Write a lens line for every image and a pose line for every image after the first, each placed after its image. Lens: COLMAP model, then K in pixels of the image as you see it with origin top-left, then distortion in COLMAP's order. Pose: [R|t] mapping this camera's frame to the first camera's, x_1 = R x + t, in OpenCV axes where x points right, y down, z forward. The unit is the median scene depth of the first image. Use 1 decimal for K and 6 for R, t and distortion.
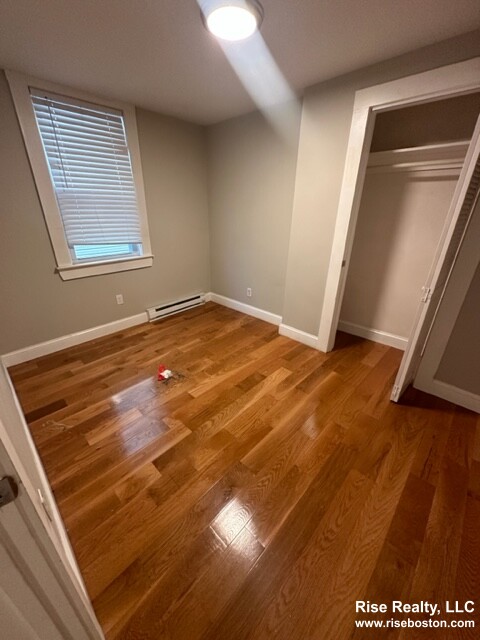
lens RADIAL K [[254.2, 0, 240.0], [0, 254.2, 320.0], [0, 0, 1]] dist [-0.005832, -0.000038]
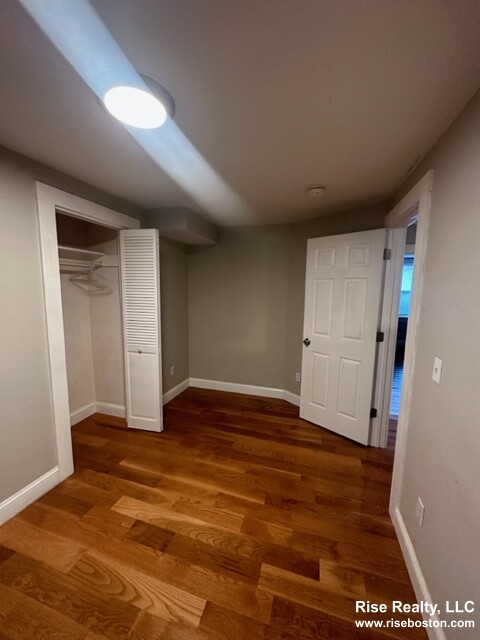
lens RADIAL K [[254.2, 0, 240.0], [0, 254.2, 320.0], [0, 0, 1]] dist [-0.005832, -0.000038]
pose [[-0.445667, -0.130549, 0.885628, -0.666469], [0.345133, 0.887771, 0.304543, -0.450478], [-0.825993, 0.441384, -0.350594, 0.860529]]
